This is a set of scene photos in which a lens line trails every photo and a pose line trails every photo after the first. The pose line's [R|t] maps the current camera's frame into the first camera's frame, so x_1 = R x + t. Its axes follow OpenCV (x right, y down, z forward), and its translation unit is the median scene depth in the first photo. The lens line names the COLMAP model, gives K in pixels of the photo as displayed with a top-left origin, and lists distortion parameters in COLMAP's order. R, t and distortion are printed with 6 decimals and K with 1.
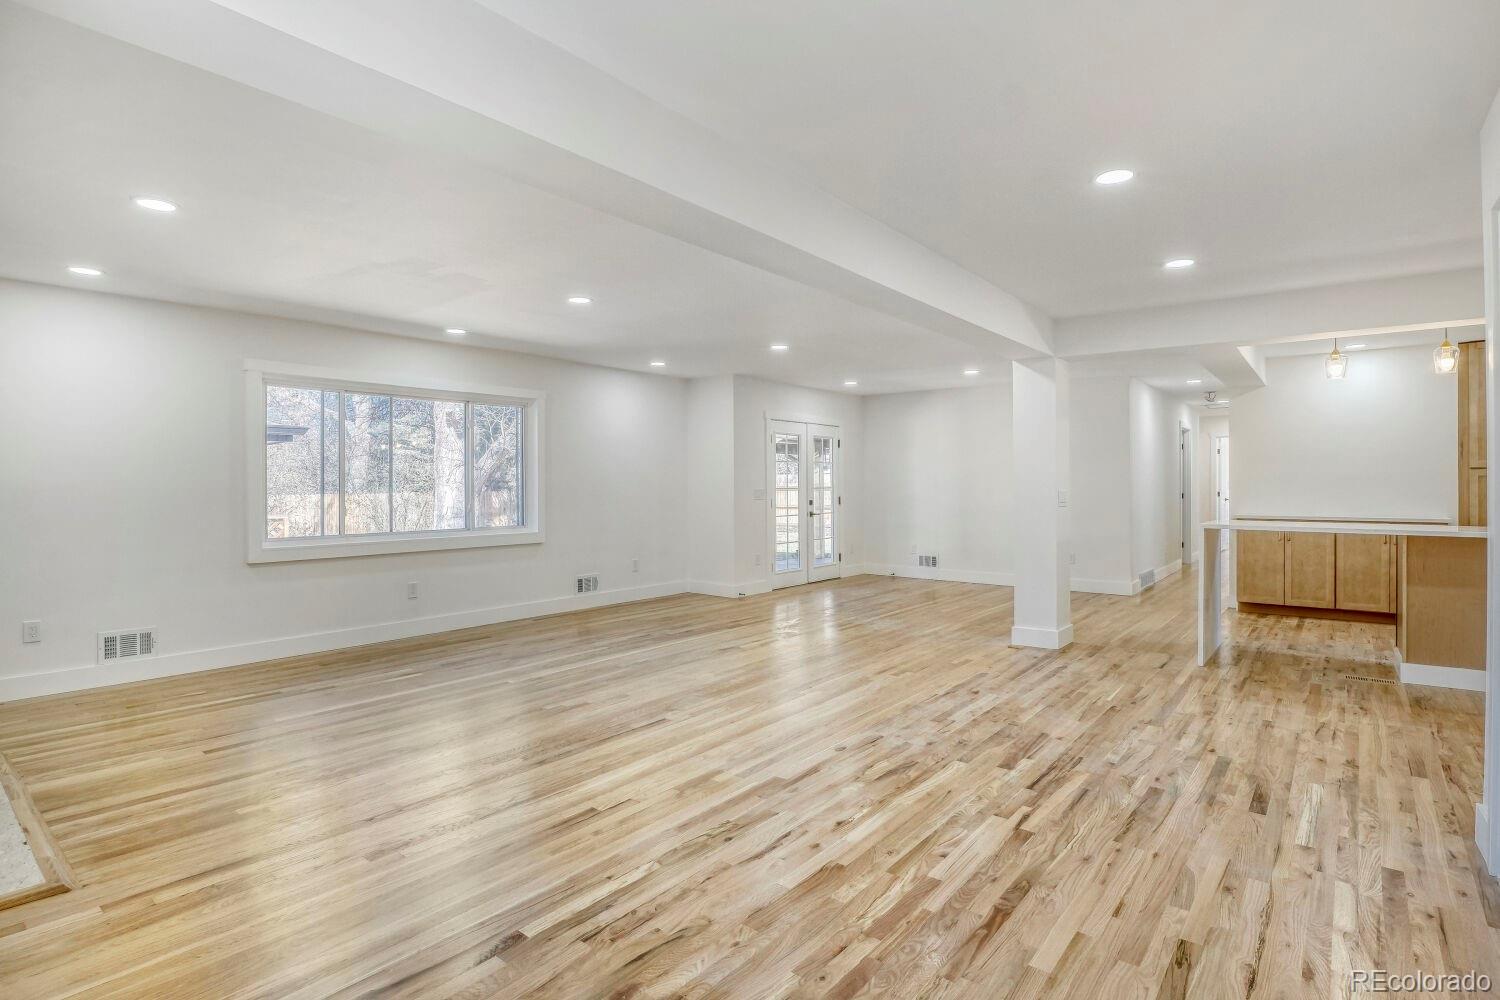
lens RADIAL K [[742.1, 0, 759.4], [0, 742.1, 484.1], [0, 0, 1]] dist [-0.044148, 0.009675]
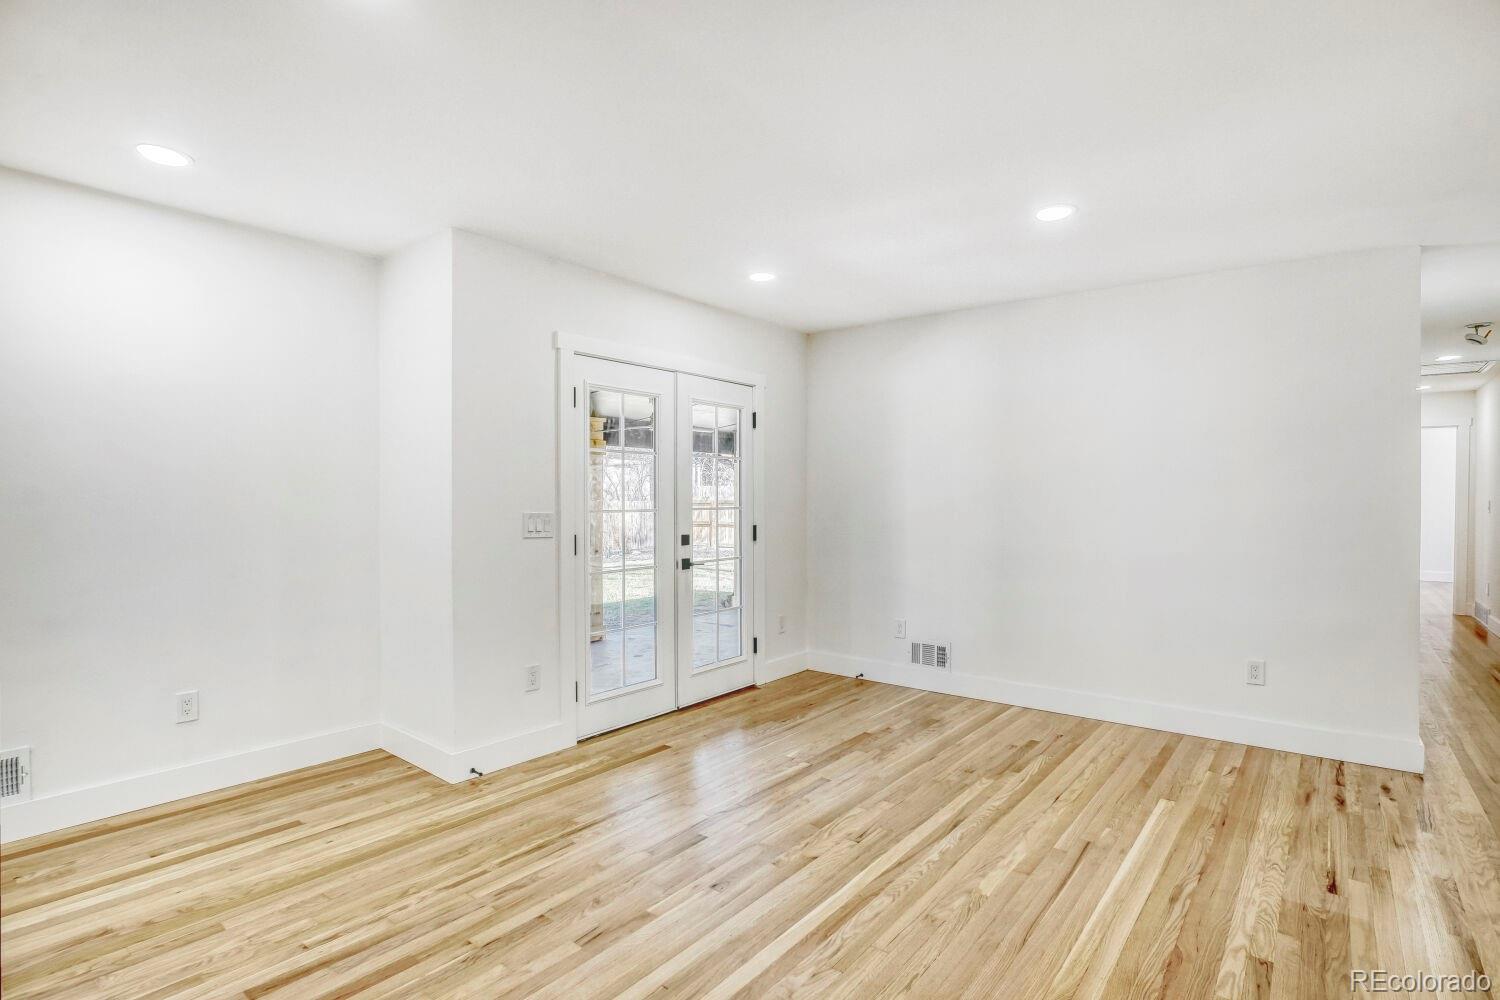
lens RADIAL K [[742.1, 0, 750.7], [0, 742.1, 501.7], [0, 0, 1]] dist [-0.044148, 0.009675]
pose [[0.999978, 0.002661, 0.006018, 0.288510], [-0.002682, 0.999991, 0.003378, -0.002701], [-0.006009, -0.003394, 0.999976, 1.393145]]
